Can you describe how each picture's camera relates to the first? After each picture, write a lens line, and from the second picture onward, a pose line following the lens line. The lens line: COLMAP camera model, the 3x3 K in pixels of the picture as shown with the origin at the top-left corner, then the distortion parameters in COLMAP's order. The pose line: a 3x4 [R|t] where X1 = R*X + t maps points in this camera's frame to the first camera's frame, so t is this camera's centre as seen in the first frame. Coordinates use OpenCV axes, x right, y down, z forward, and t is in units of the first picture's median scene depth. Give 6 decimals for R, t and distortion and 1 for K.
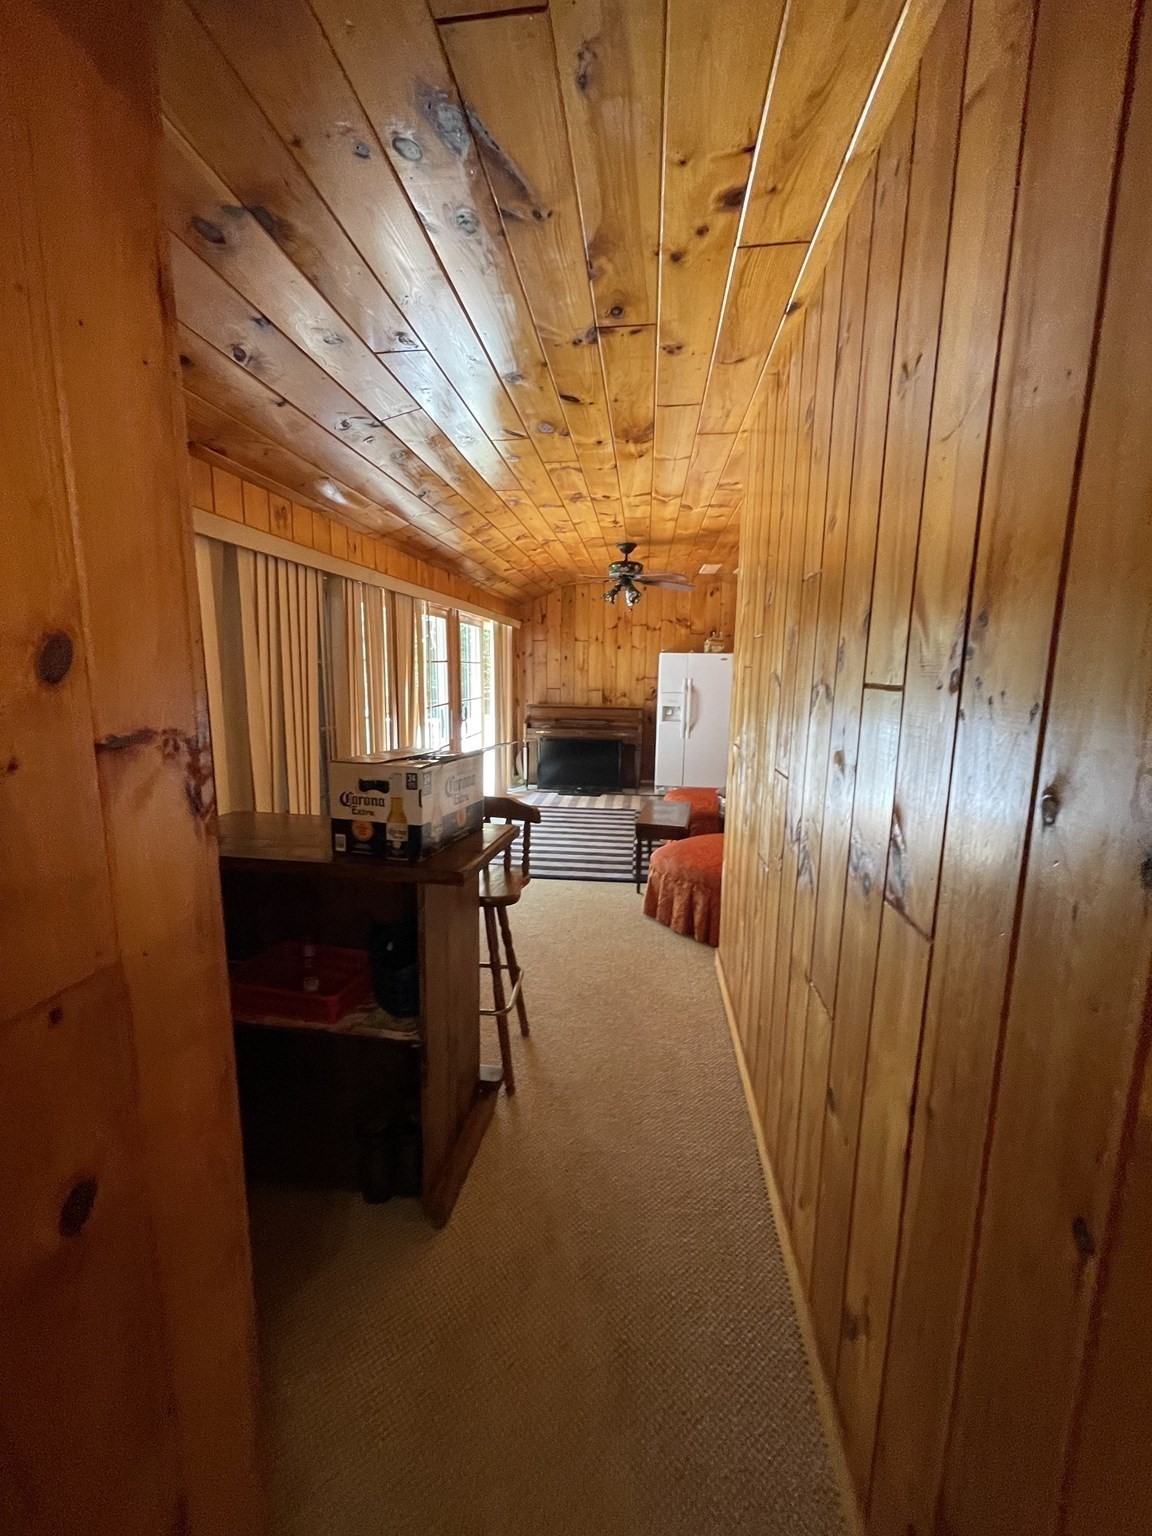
lens RADIAL K [[620.8, 0, 574.8], [0, 620.8, 769.4], [0, 0, 1]] dist [0.001524, -0.001638]
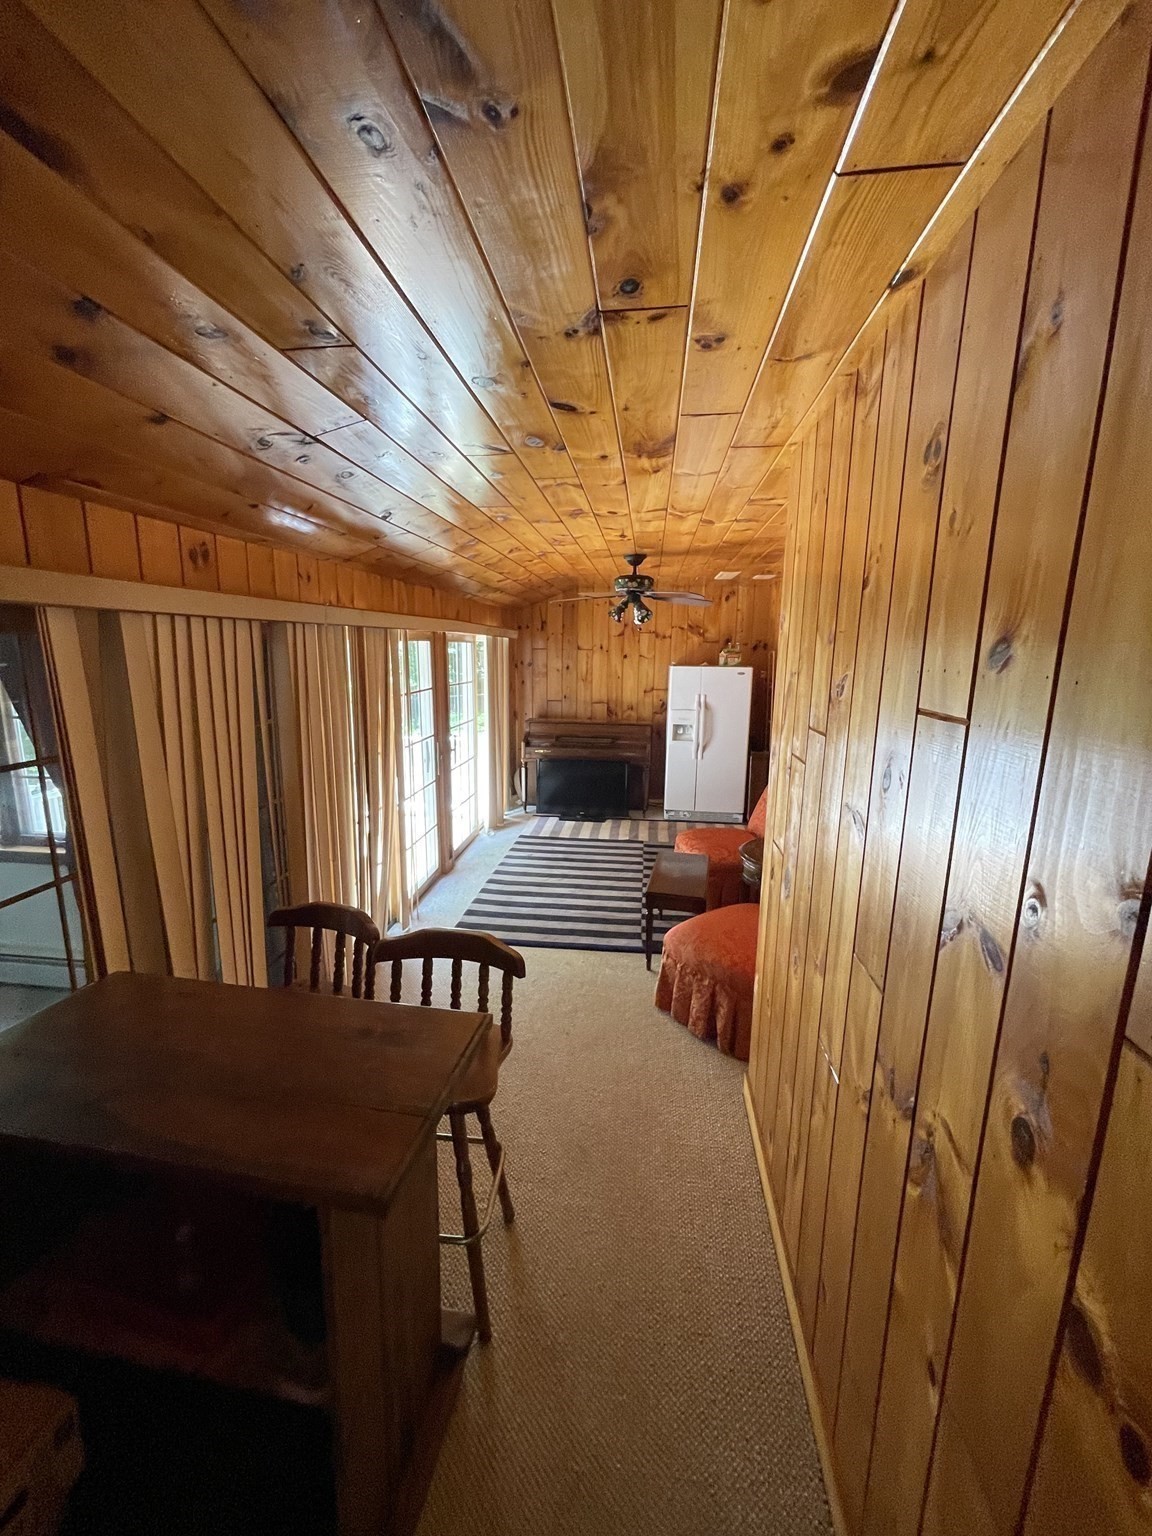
lens RADIAL K [[620.8, 0, 571.5], [0, 620.8, 763.9], [0, 0, 1]] dist [0.001524, -0.001638]
pose [[0.999918, 0.000563, -0.012814, 0.009149], [-0.000306, 0.999798, 0.020076, -0.158420], [0.012823, -0.020070, 0.999716, 0.213962]]
